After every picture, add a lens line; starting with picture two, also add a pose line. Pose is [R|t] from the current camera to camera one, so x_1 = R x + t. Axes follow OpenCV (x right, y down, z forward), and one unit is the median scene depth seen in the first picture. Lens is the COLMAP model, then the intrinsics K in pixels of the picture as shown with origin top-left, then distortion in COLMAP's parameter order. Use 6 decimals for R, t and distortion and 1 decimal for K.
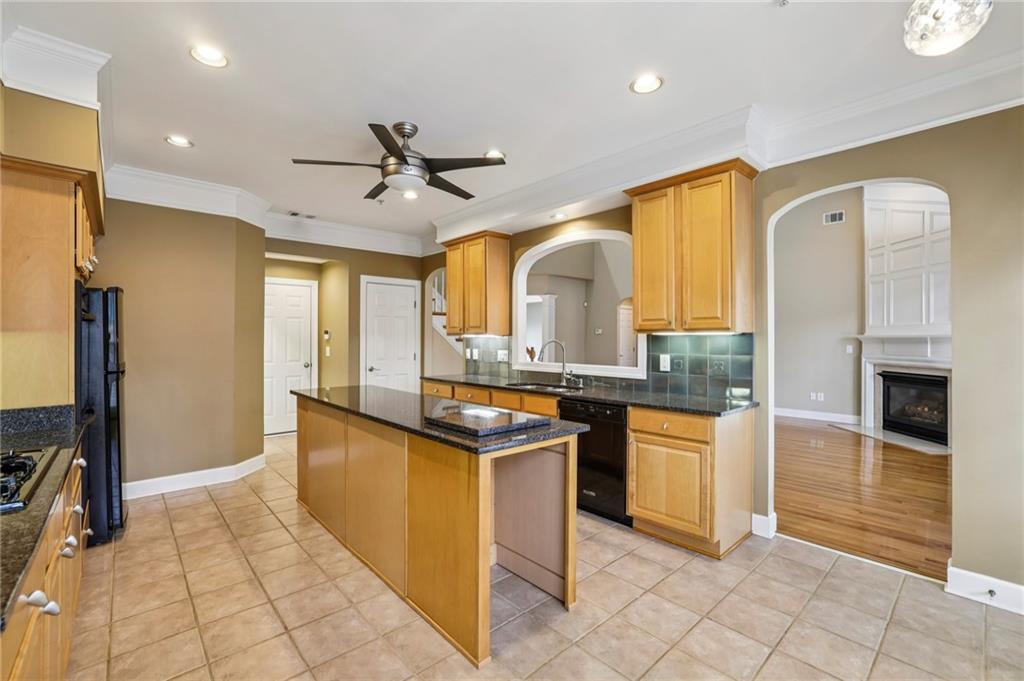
lens RADIAL K [[442.2, 0, 513.4], [0, 442.2, 341.8], [0, 0, 1]] dist [-0.016729, 0.003172]
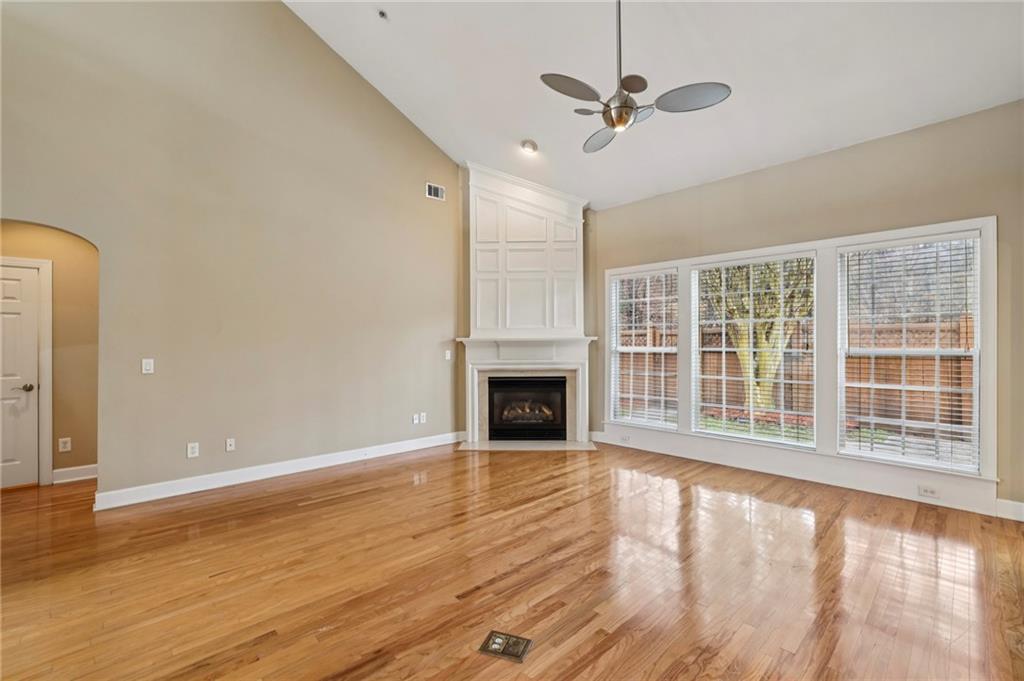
lens RADIAL K [[442.2, 0, 519.9], [0, 442.2, 343.0], [0, 0, 1]] dist [-0.016729, 0.003172]
pose [[-0.027526, -0.004319, 0.999612, -0.089799], [0.011035, 0.999928, 0.004624, -0.008307], [-0.999560, 0.011158, -0.027477, 0.950085]]
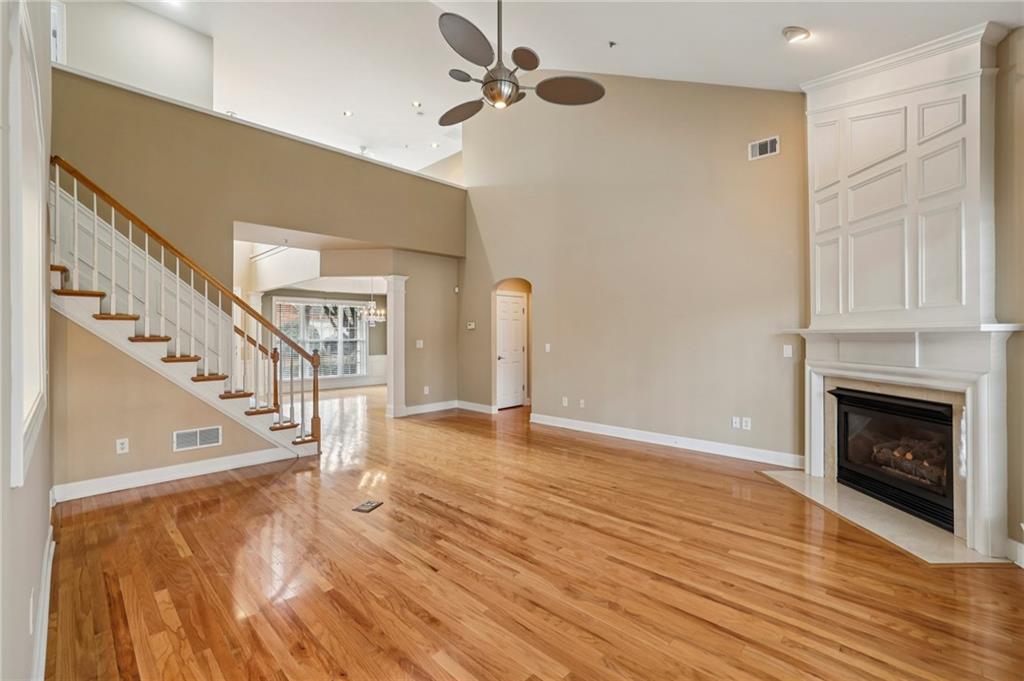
lens RADIAL K [[442.2, 0, 512.4], [0, 442.2, 337.9], [0, 0, 1]] dist [-0.016729, 0.003172]
pose [[0.997453, -0.004682, 0.071179, 0.342181], [0.004748, 0.999988, -0.000758, -0.004021], [-0.071175, 0.001094, 0.997463, 0.414140]]
